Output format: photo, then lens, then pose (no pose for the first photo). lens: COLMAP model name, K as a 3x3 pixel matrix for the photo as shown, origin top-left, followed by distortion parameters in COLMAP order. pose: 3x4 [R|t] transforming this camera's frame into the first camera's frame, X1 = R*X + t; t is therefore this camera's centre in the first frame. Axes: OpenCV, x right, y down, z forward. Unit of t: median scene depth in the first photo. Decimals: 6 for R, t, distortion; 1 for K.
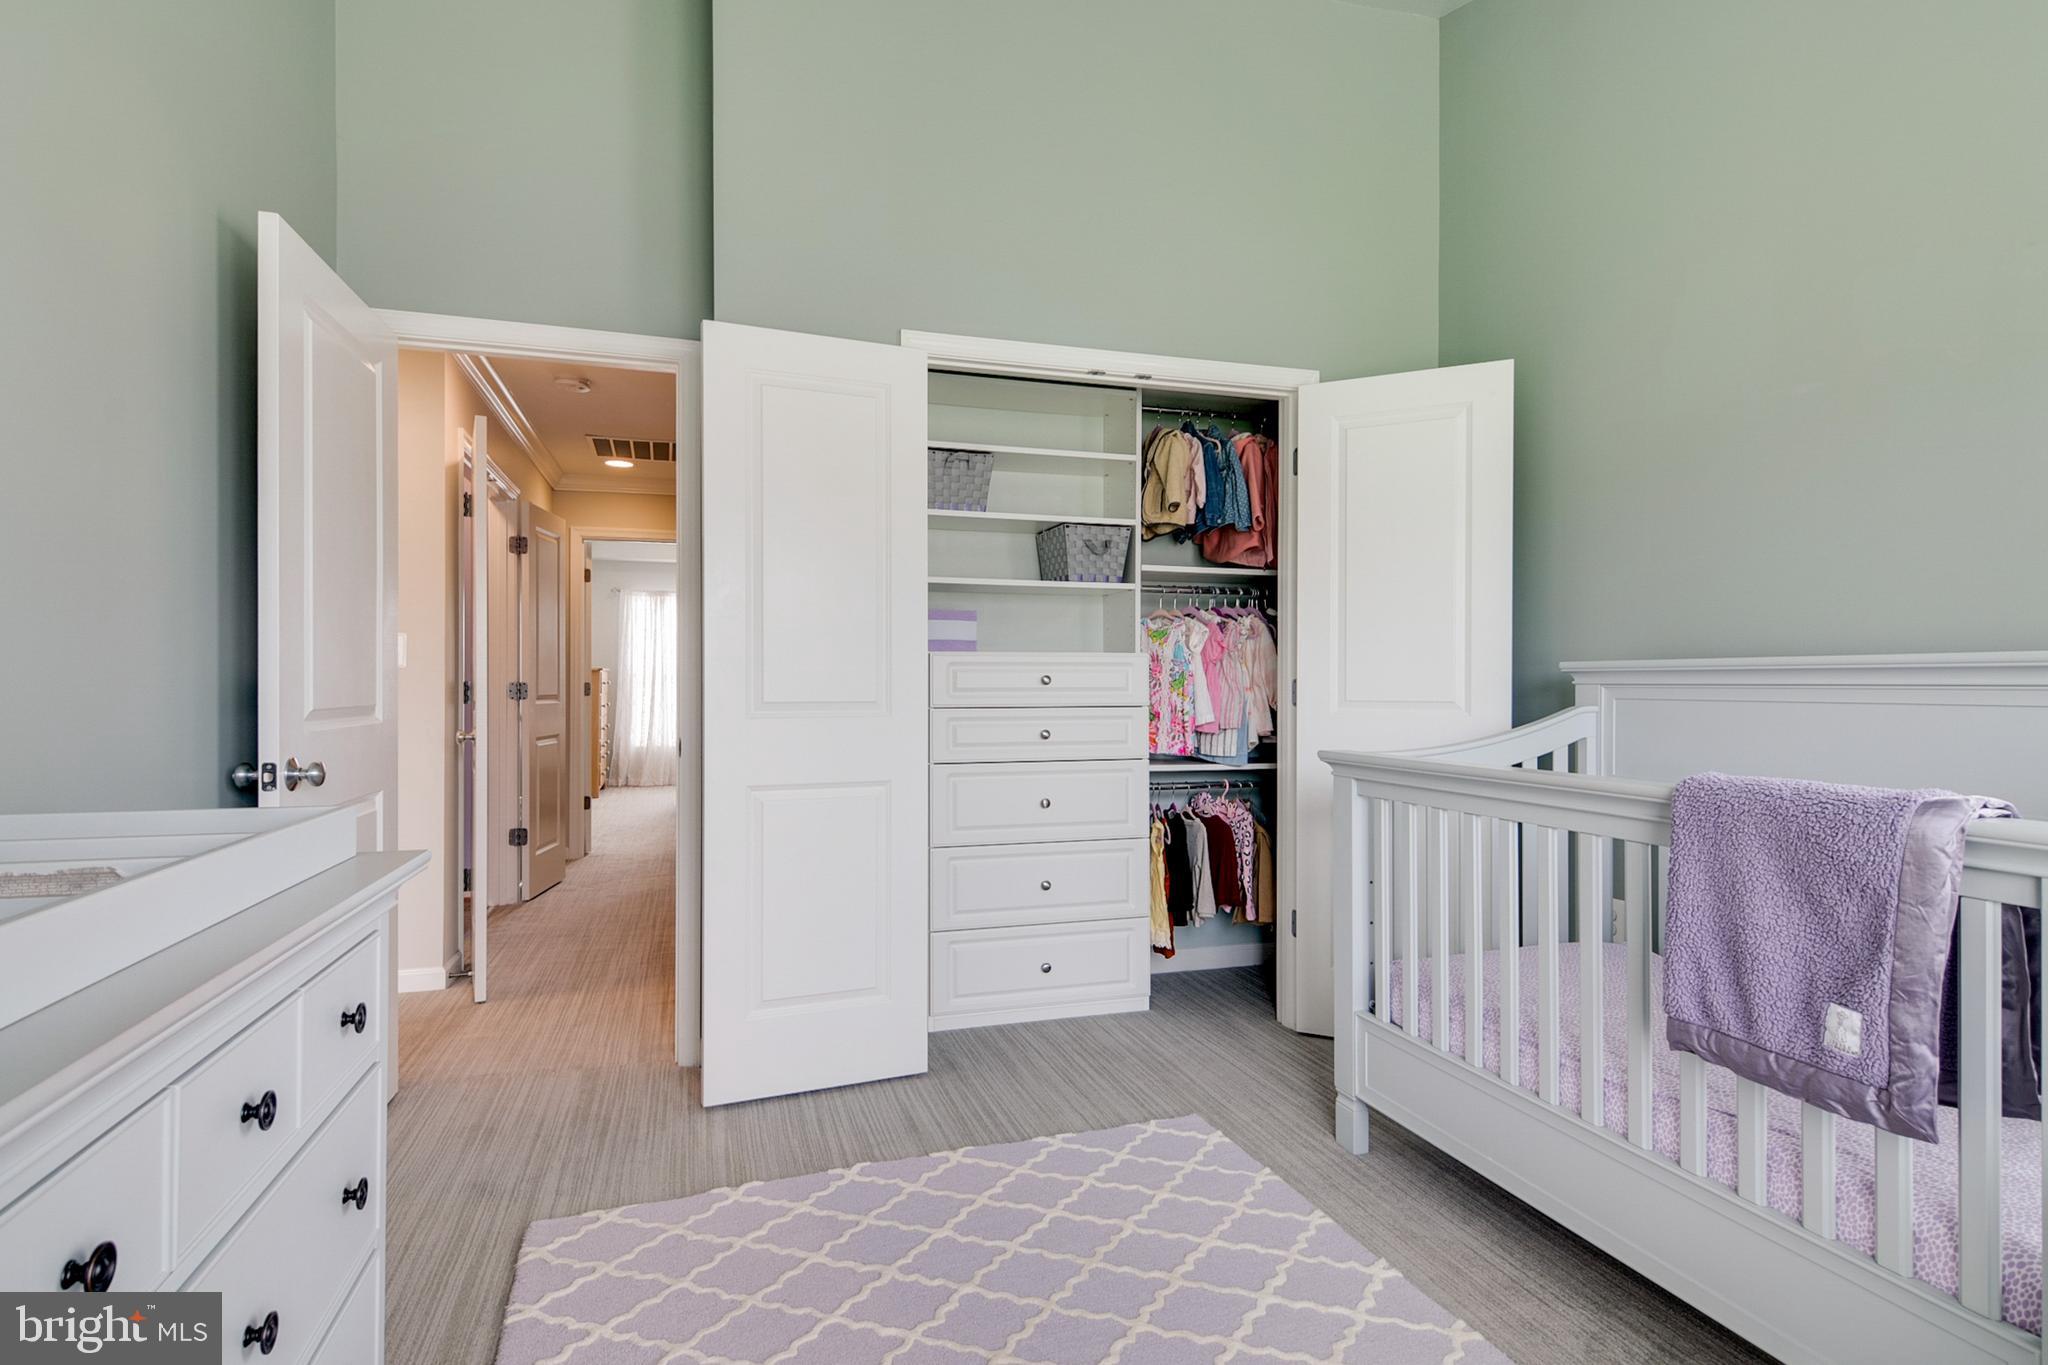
lens RADIAL K [[1047.5, 0, 1026.3], [0, 1047.5, 683.3], [0, 0, 1]] dist [-0.000010, 0.000001]
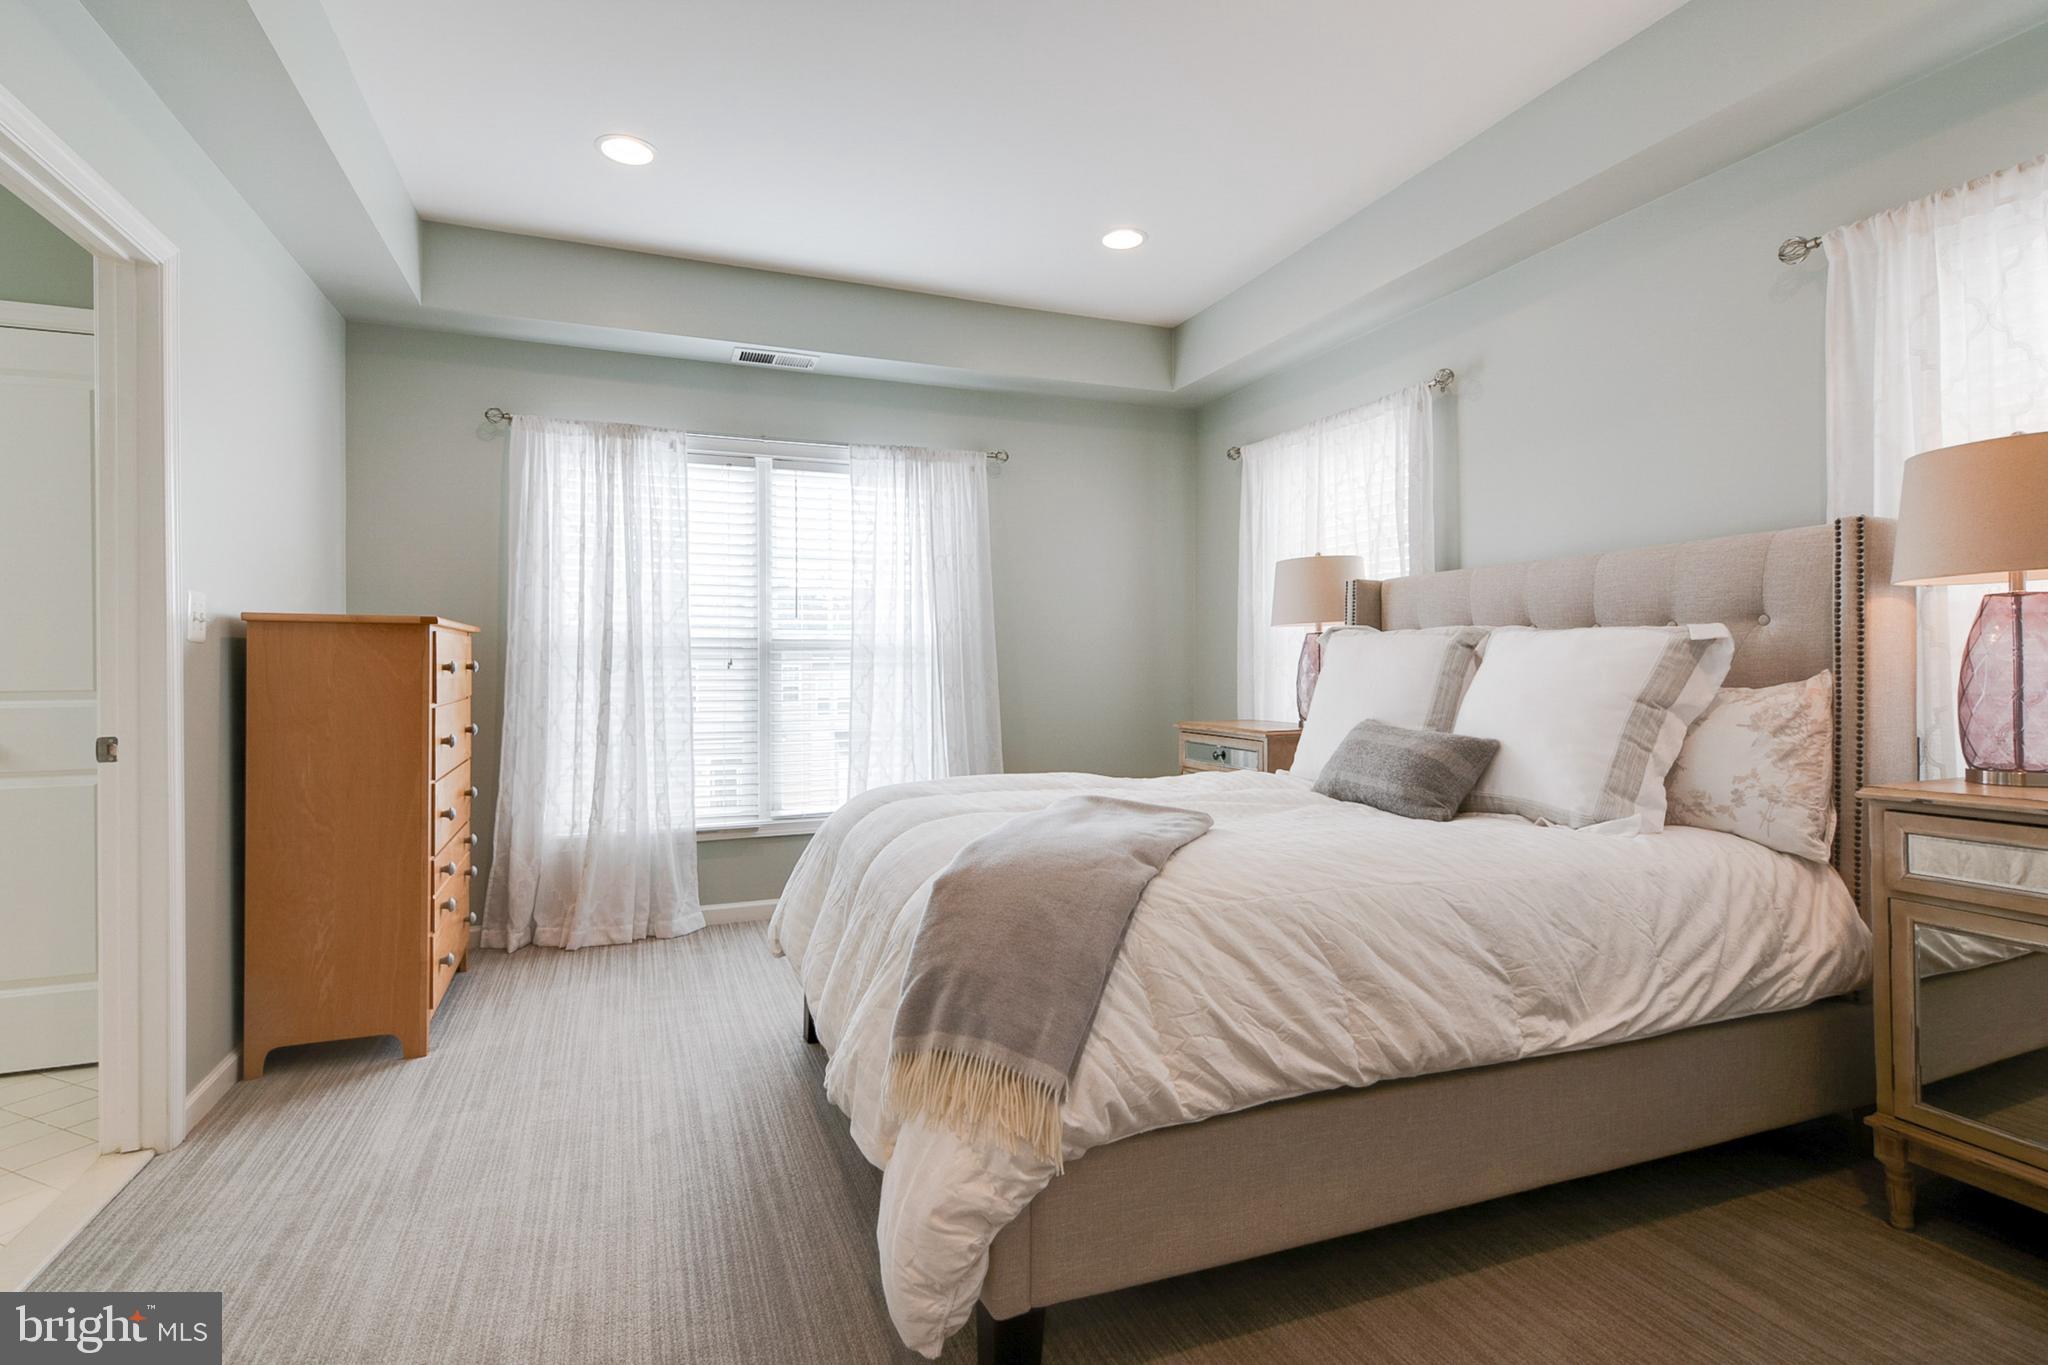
lens RADIAL K [[983.7, 0, 1021.8], [0, 983.7, 673.3], [0, 0, 1]] dist [0.001661, 0.000042]
pose [[0.996885, -0.001502, 0.078860, -0.237441], [0.001198, 0.999992, 0.003894, 0.000807], [-0.078866, -0.003787, 0.996878, 0.642789]]
